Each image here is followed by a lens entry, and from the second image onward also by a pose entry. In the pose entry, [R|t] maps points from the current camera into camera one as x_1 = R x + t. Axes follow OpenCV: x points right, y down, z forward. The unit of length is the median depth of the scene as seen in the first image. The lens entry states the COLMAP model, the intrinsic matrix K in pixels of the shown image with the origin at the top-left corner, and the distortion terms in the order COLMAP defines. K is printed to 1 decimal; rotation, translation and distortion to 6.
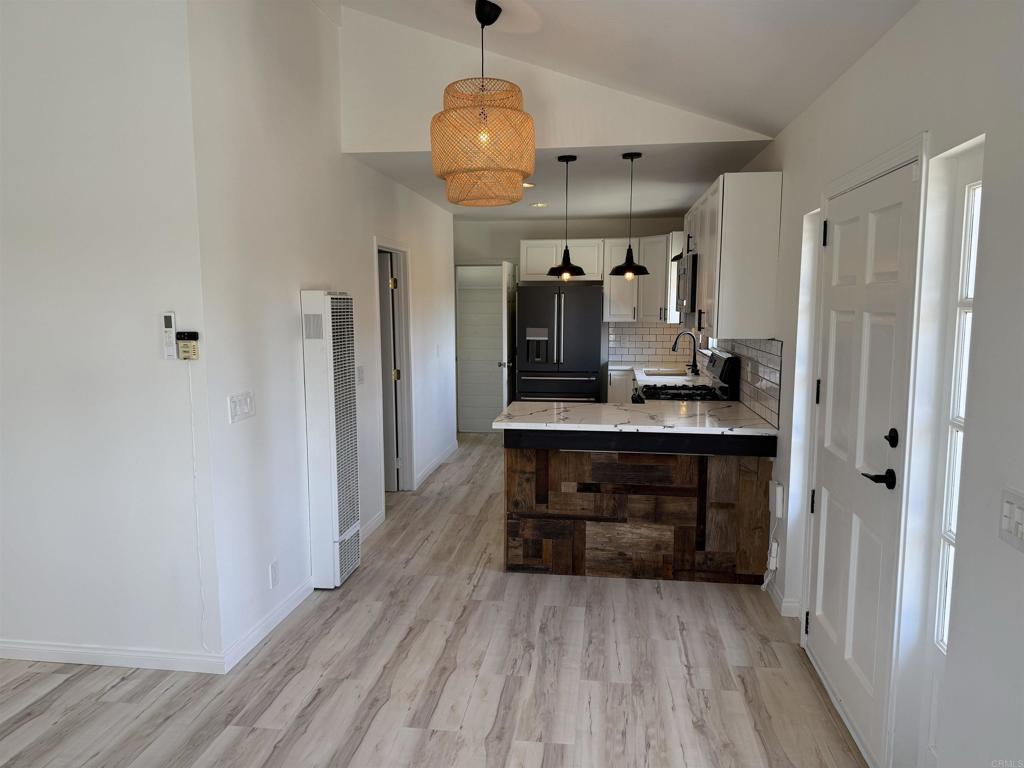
lens RADIAL K [[721.5, 0, 509.4], [0, 721.5, 388.2], [0, 0, 1]] dist [0.089176, -0.114556]
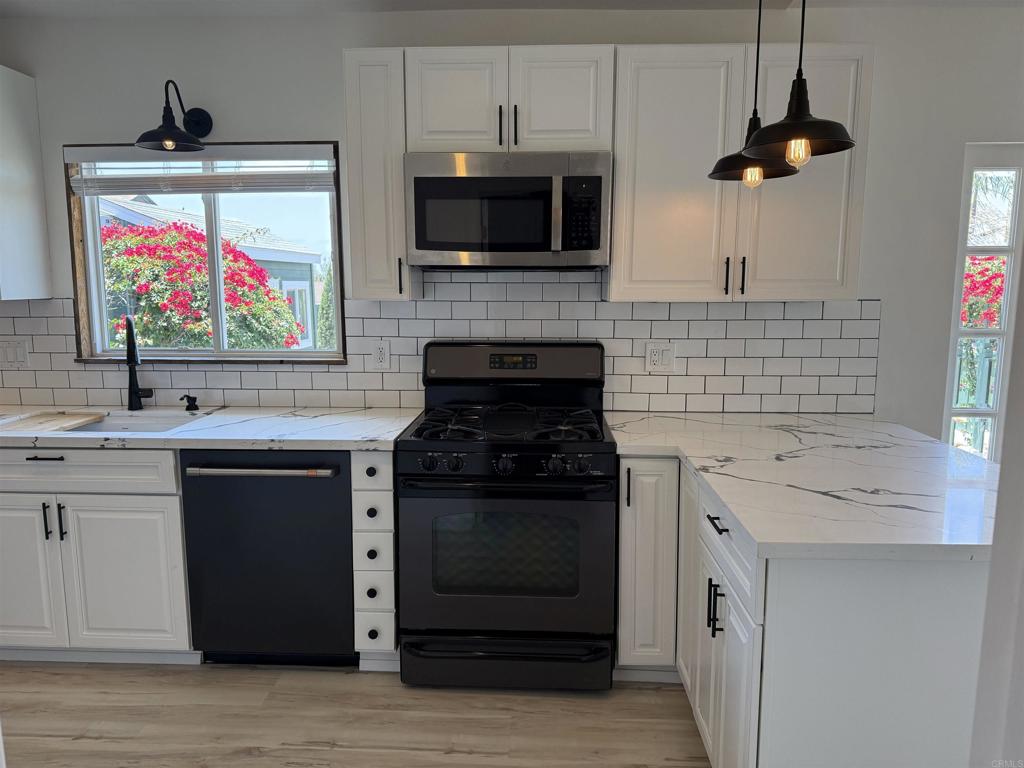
lens RADIAL K [[727.4, 0, 514.2], [0, 727.4, 388.6], [0, 0, 1]] dist [0.063274, -0.074008]
pose [[-0.087670, -0.144417, 0.985625, -0.184913], [0.116566, 0.981151, 0.154130, -0.068789], [-0.989306, 0.128403, -0.069183, 0.729948]]
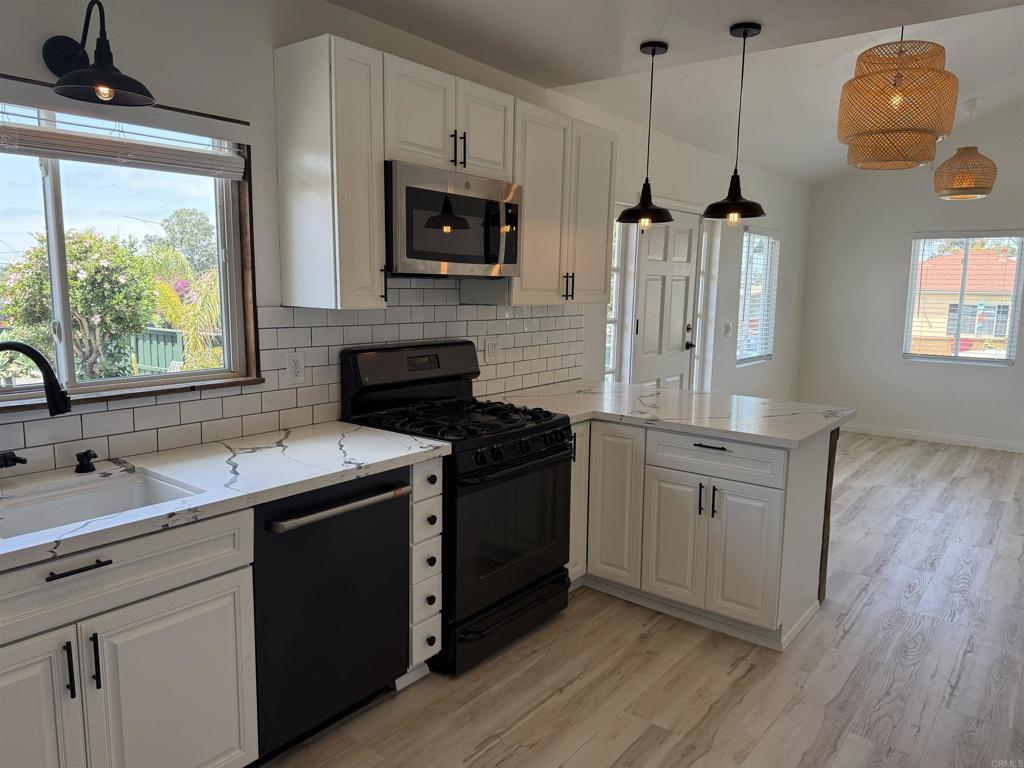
lens RADIAL K [[721.5, 0, 509.4], [0, 721.5, 388.2], [0, 0, 1]] dist [0.089176, -0.114556]
pose [[-0.865018, -0.089949, 0.493612, -0.049178], [0.040671, 0.967991, 0.247667, -0.109051], [-0.500089, 0.234312, -0.833672, 1.023063]]
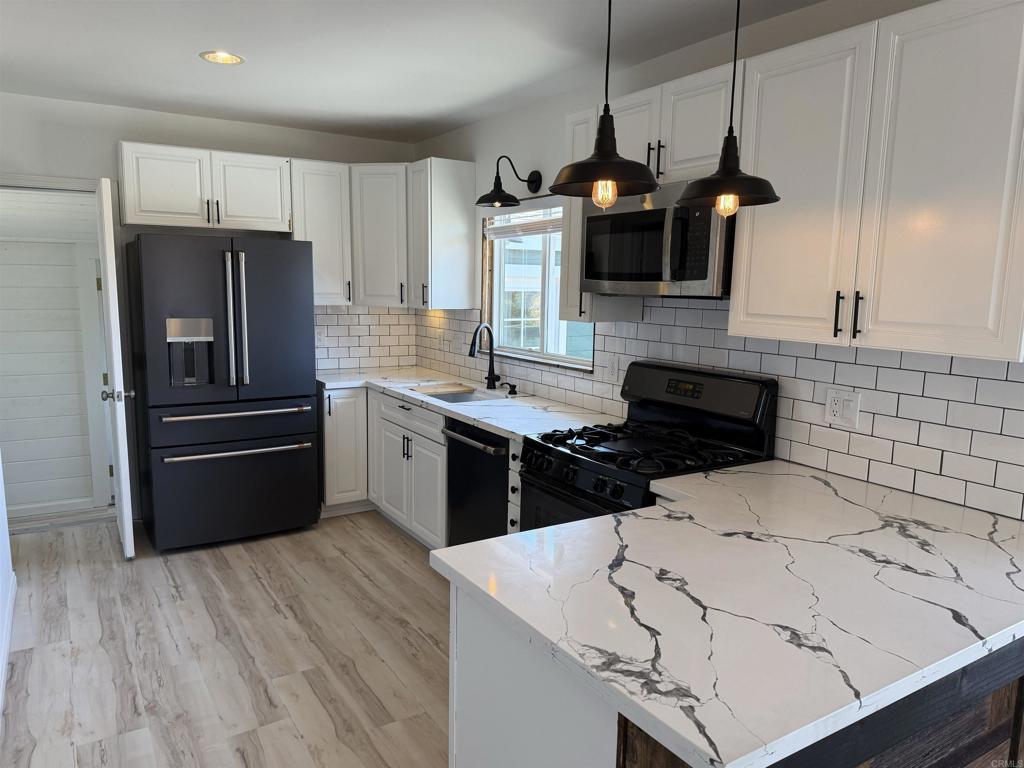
lens RADIAL K [[720.5, 0, 505.5], [0, 720.5, 388.0], [0, 0, 1]] dist [0.066612, -0.082187]
pose [[0.769580, -0.081198, 0.633366, -0.118207], [0.058715, 0.996678, 0.056432, -0.050933], [-0.635845, -0.006241, 0.771792, 0.466201]]
